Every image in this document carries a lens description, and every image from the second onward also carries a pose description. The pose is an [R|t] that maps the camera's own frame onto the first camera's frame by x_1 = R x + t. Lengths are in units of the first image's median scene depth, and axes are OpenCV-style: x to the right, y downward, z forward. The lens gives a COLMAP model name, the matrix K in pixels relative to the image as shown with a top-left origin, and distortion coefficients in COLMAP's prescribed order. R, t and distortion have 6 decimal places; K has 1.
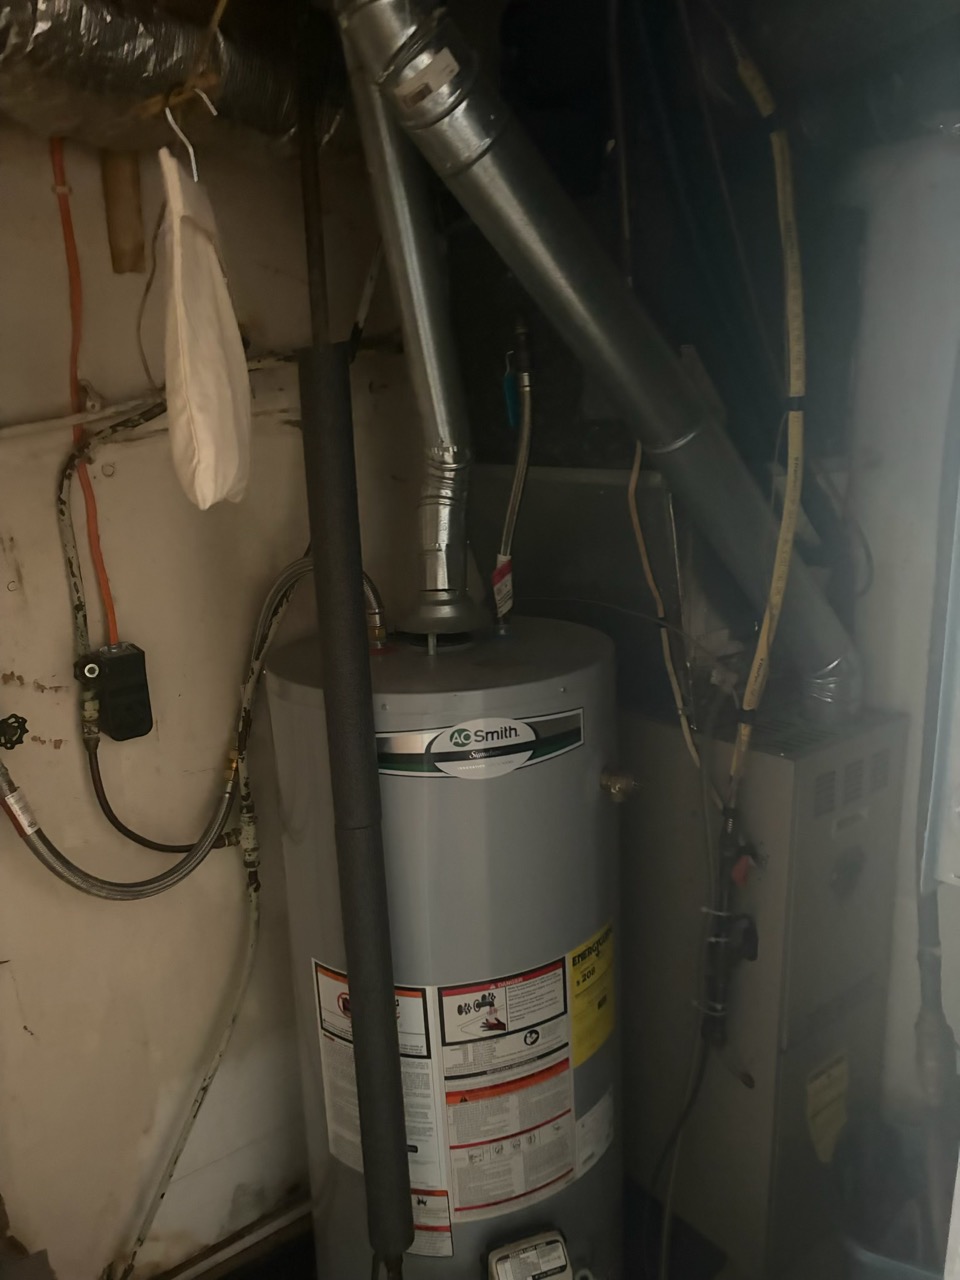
lens RADIAL K [[965.0, 0, 490.7], [0, 965.0, 637.1], [0, 0, 1]] dist [0.004570, -0.003766]
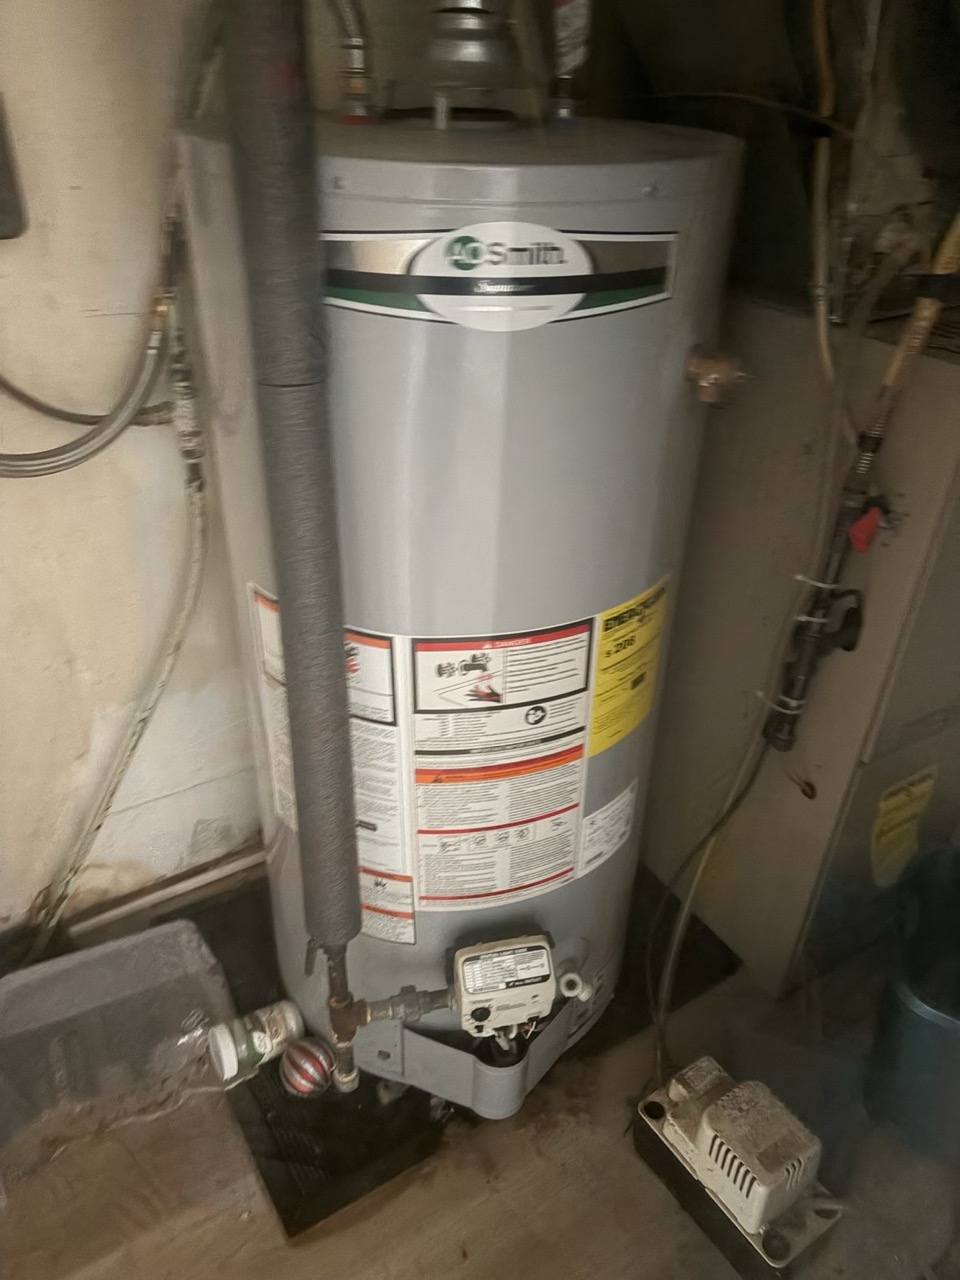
lens RADIAL K [[957.2, 0, 493.4], [0, 957.2, 639.9], [0, 0, 1]] dist [0.052425, -0.038992]
pose [[0.992807, 0.111101, -0.044616, 0.035725], [-0.089163, 0.934814, 0.343763, 0.110139], [0.079900, -0.337313, 0.937996, 0.325305]]
